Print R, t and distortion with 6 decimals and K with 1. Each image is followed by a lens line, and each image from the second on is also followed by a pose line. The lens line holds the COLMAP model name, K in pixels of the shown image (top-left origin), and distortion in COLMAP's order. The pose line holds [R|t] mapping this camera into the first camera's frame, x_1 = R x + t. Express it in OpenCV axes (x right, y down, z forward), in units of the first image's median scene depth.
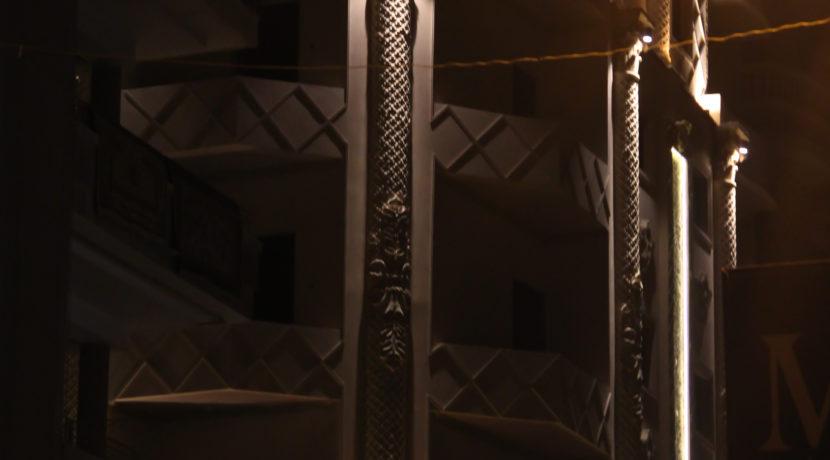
lens RADIAL K [[3331.6, 0, 415.0], [0, 3331.6, 230.0], [0, 0, 1]] dist [0.777017, 0.206221]
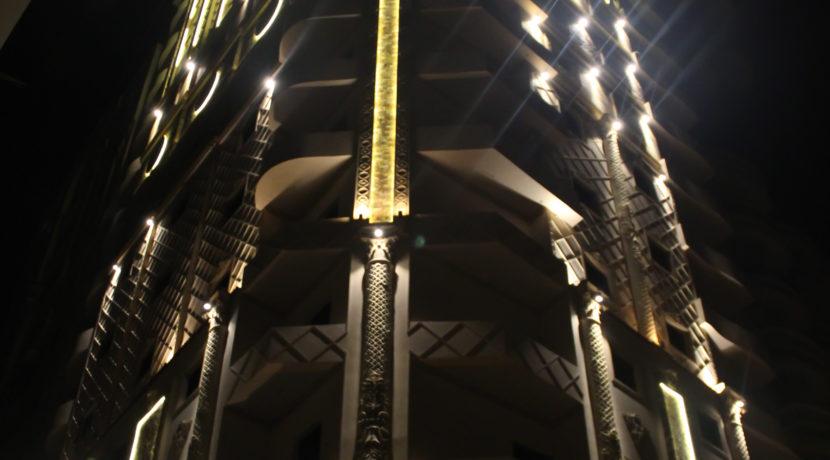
lens RADIAL K [[1015.3, 0, 414.8], [0, 1015.3, 247.2], [0, 0, 1]] dist [-0.161556, 0.016391]
pose [[0.889506, -0.324317, -0.321865, 0.165880], [0.124147, 0.849461, -0.512839, 0.168131], [0.439734, 0.416215, 0.795864, 0.623713]]
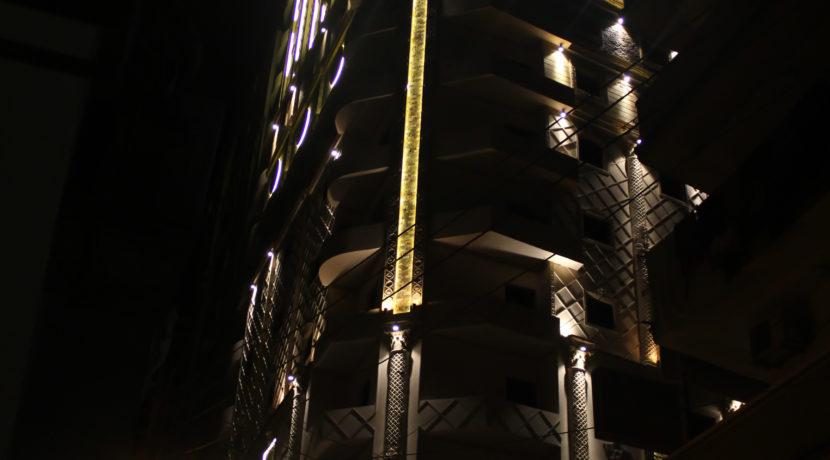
lens RADIAL K [[1093.4, 0, 412.8], [0, 1093.4, 245.0], [0, 0, 1]] dist [-0.144248, 0.021577]
pose [[0.739436, -0.353933, -0.572683, 0.415146], [0.136492, 0.911802, -0.387281, 0.131345], [0.659245, 0.208203, 0.722528, 0.500016]]
